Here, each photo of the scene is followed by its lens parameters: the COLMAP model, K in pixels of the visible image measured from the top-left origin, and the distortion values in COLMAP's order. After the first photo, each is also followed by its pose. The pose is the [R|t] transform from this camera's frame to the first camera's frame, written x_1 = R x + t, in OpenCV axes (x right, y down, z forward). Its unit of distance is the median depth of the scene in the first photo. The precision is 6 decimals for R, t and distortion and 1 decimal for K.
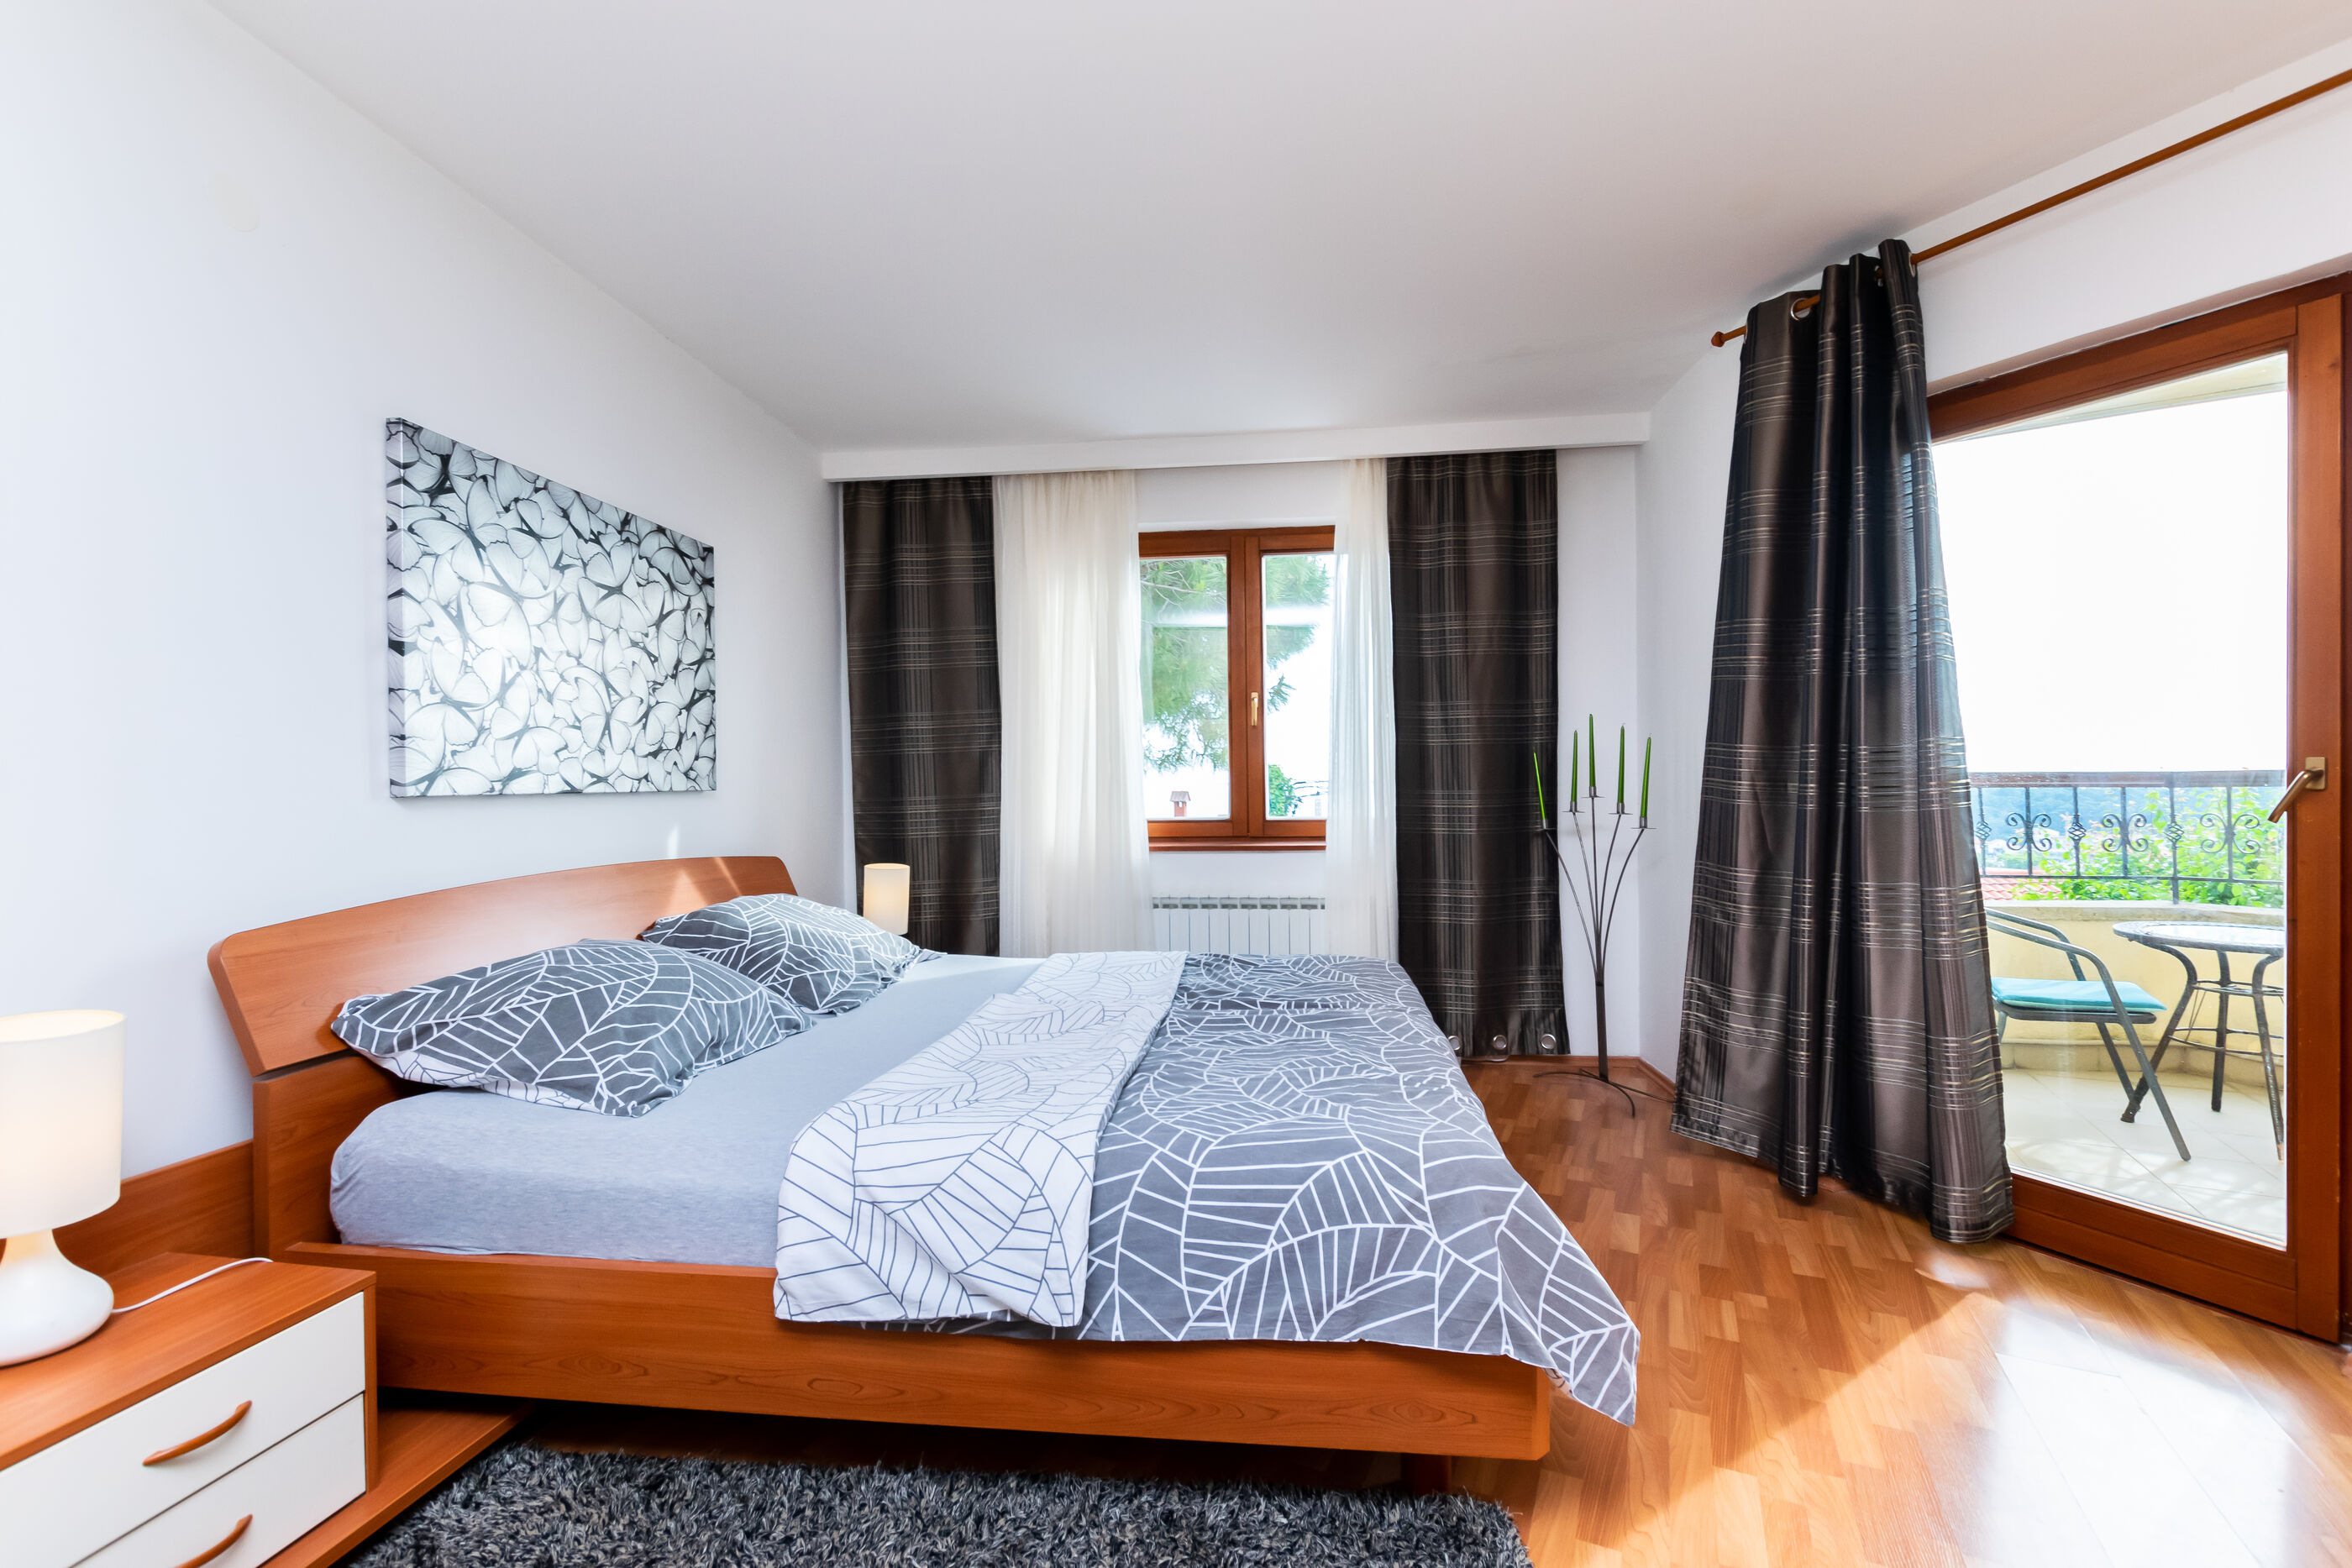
lens RADIAL K [[1041.8, 0, 1176.0], [0, 1041.8, 817.2], [0, 0, 1]] dist [0.007528, -0.000072]
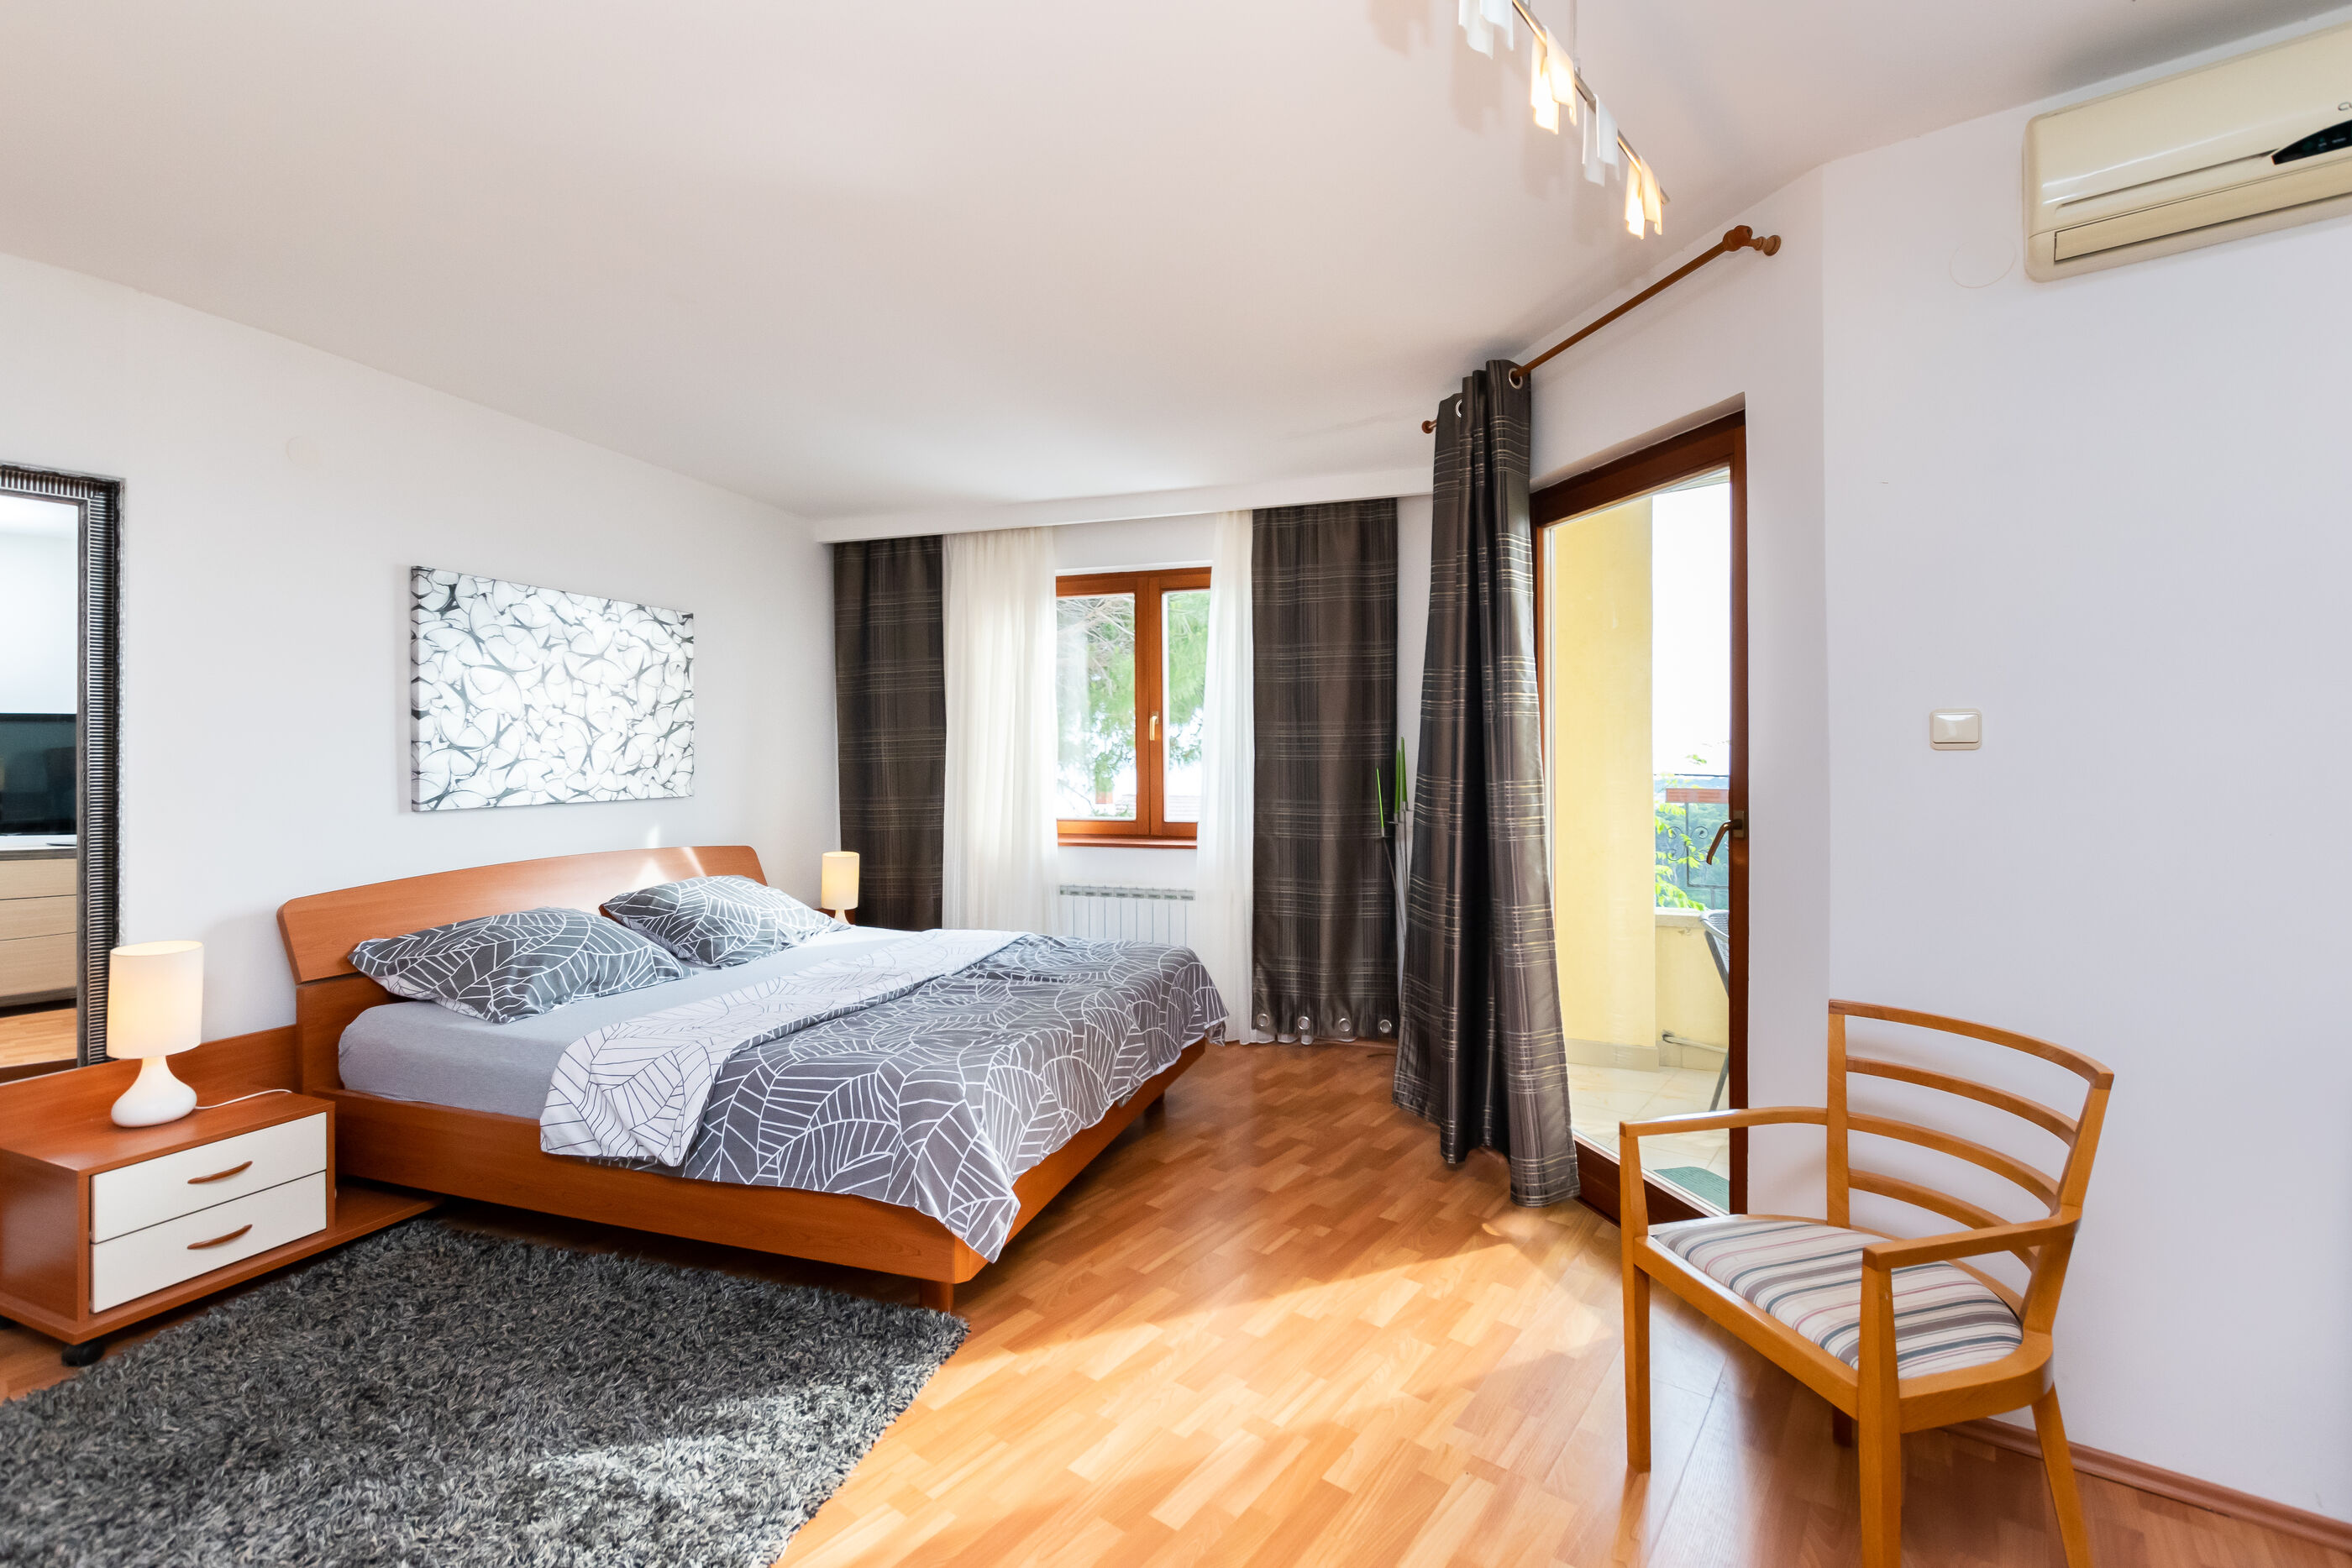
lens RADIAL K [[1076.8, 0, 1193.4], [0, 1076.8, 786.5], [0, 0, 1]] dist [0.004531, 0.000479]
pose [[0.977174, 0.013514, -0.212011, 0.699743], [-0.013378, 0.999908, 0.002074, -0.073314], [0.212019, 0.000810, 0.977265, -0.305732]]
